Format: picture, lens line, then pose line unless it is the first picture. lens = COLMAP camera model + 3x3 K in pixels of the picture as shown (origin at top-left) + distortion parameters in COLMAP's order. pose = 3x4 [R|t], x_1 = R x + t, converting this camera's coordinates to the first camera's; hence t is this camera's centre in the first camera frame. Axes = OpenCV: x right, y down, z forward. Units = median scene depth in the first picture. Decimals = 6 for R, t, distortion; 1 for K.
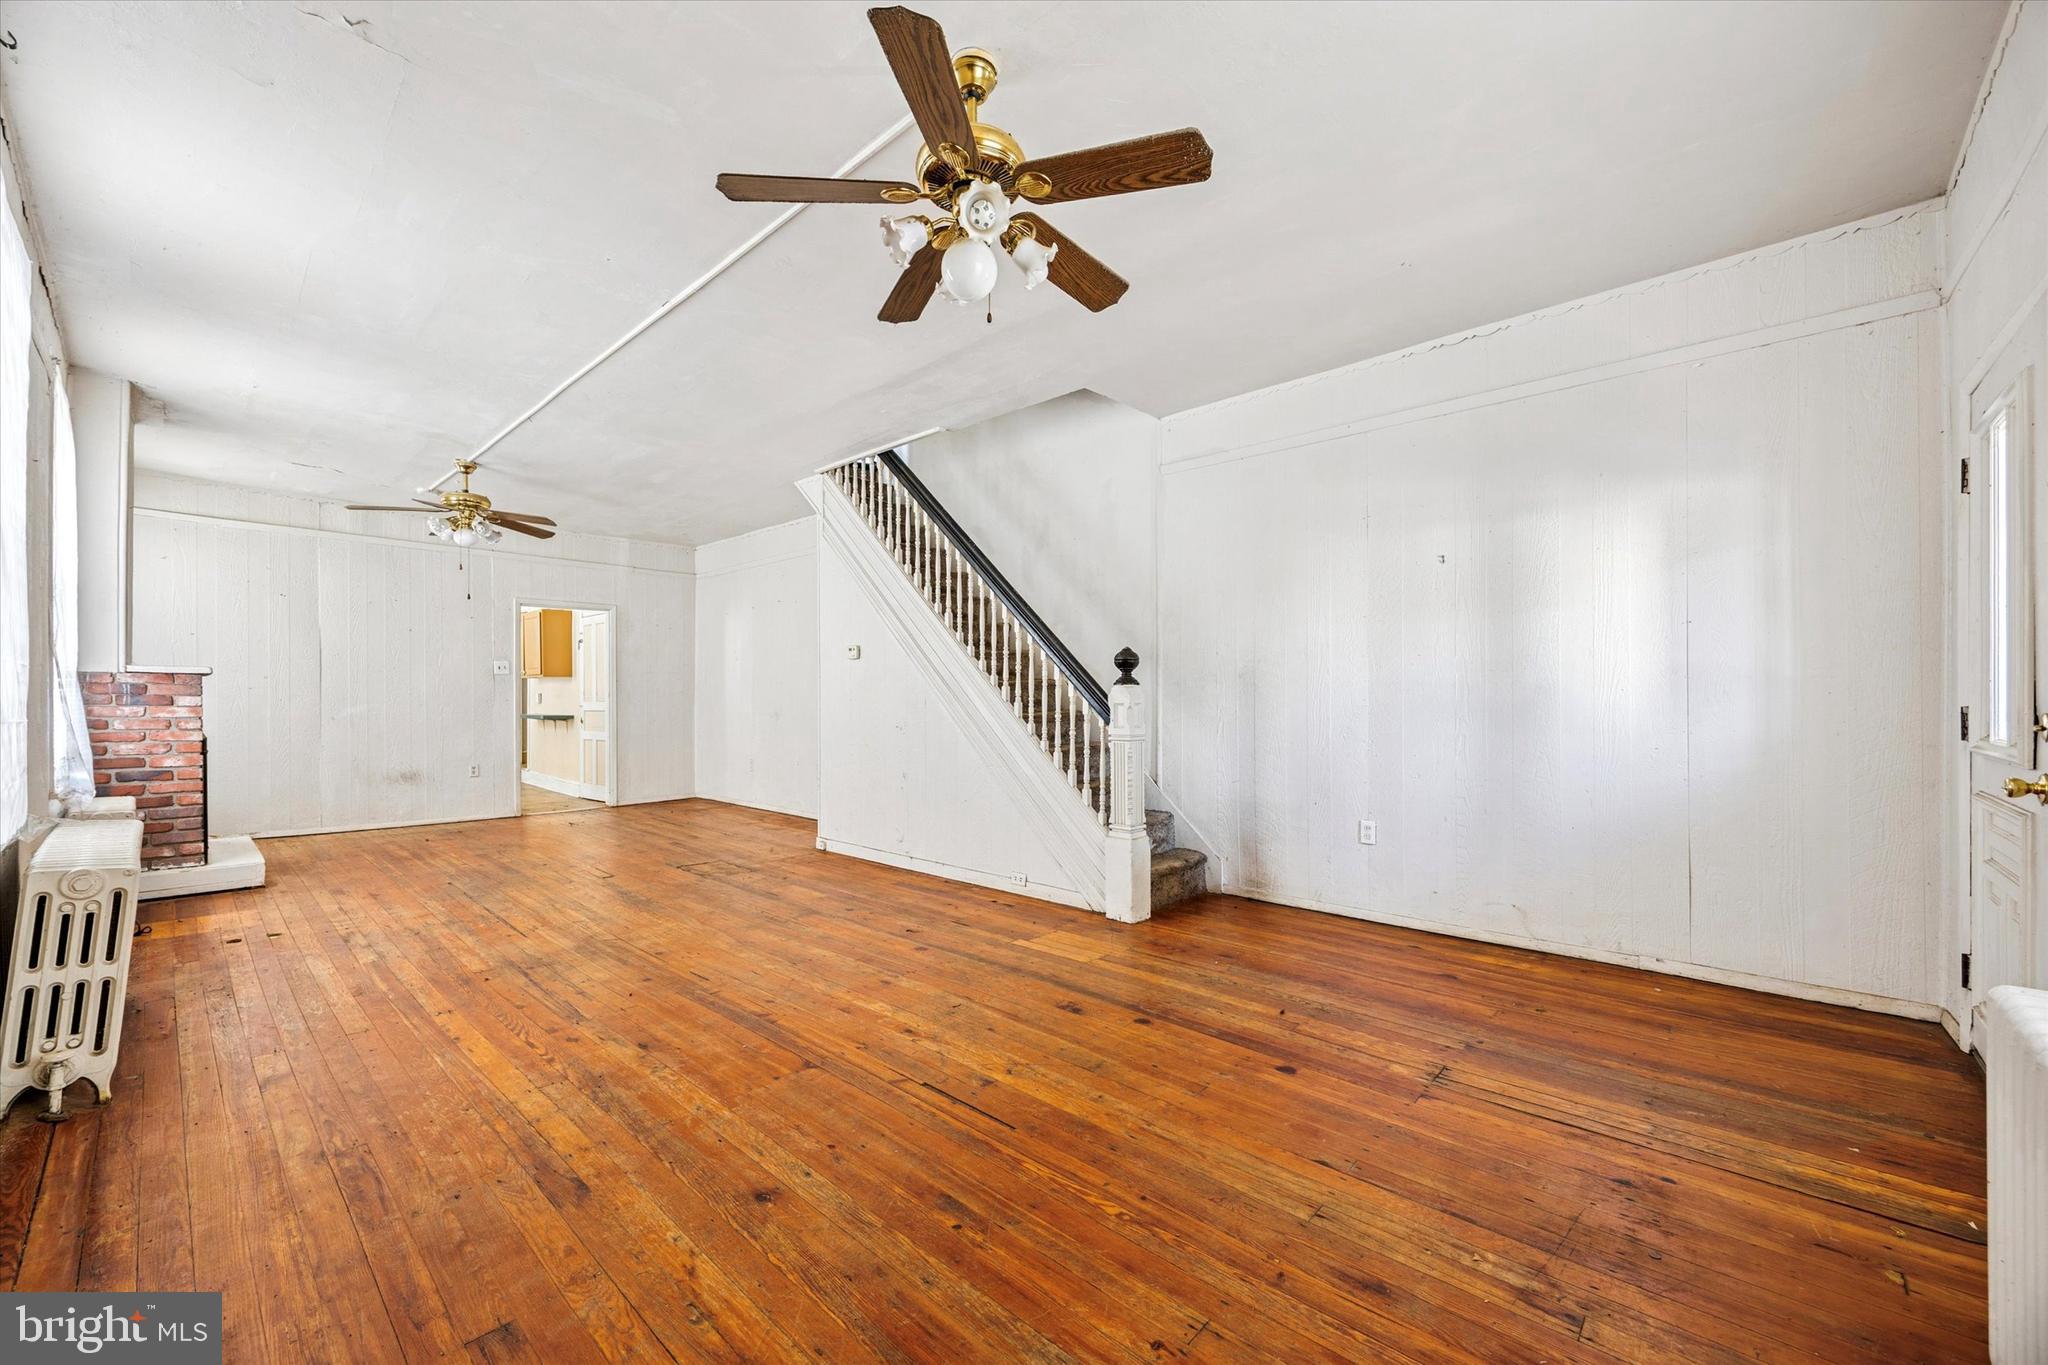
lens RADIAL K [[789.0, 0, 1017.1], [0, 789.0, 706.7], [0, 0, 1]] dist [0.009794, -0.001708]
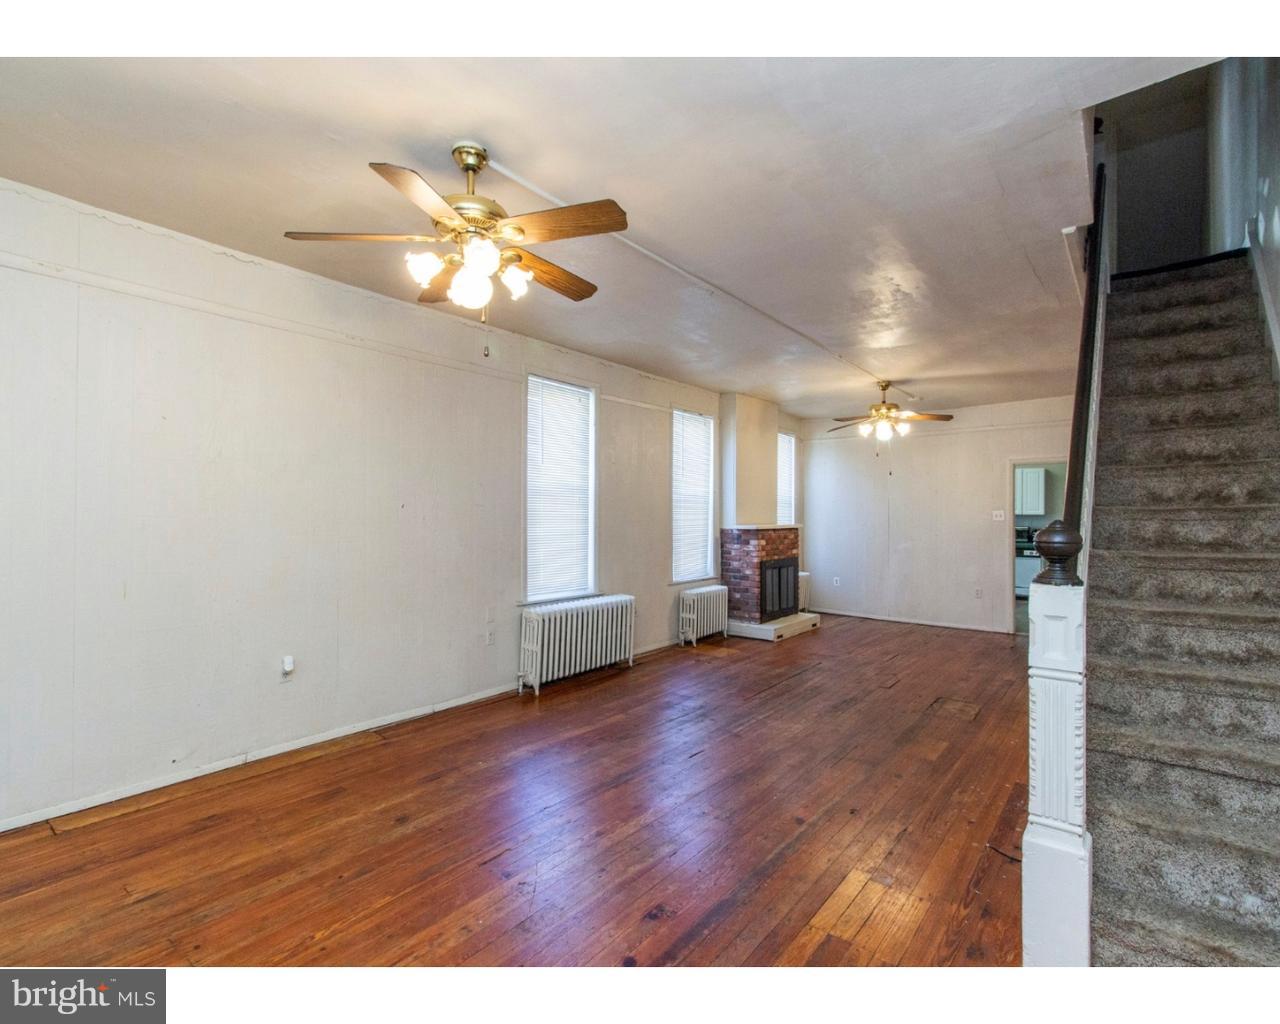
lens RADIAL K [[633.3, 0, 651.5], [0, 633.3, 514.3], [0, 0, 1]] dist [0.001912, 0.002766]
pose [[0.088991, -0.006197, -0.996013, 0.583248], [-0.011485, 0.999908, -0.007247, -0.068332], [0.995966, 0.012084, 0.088912, 0.637065]]
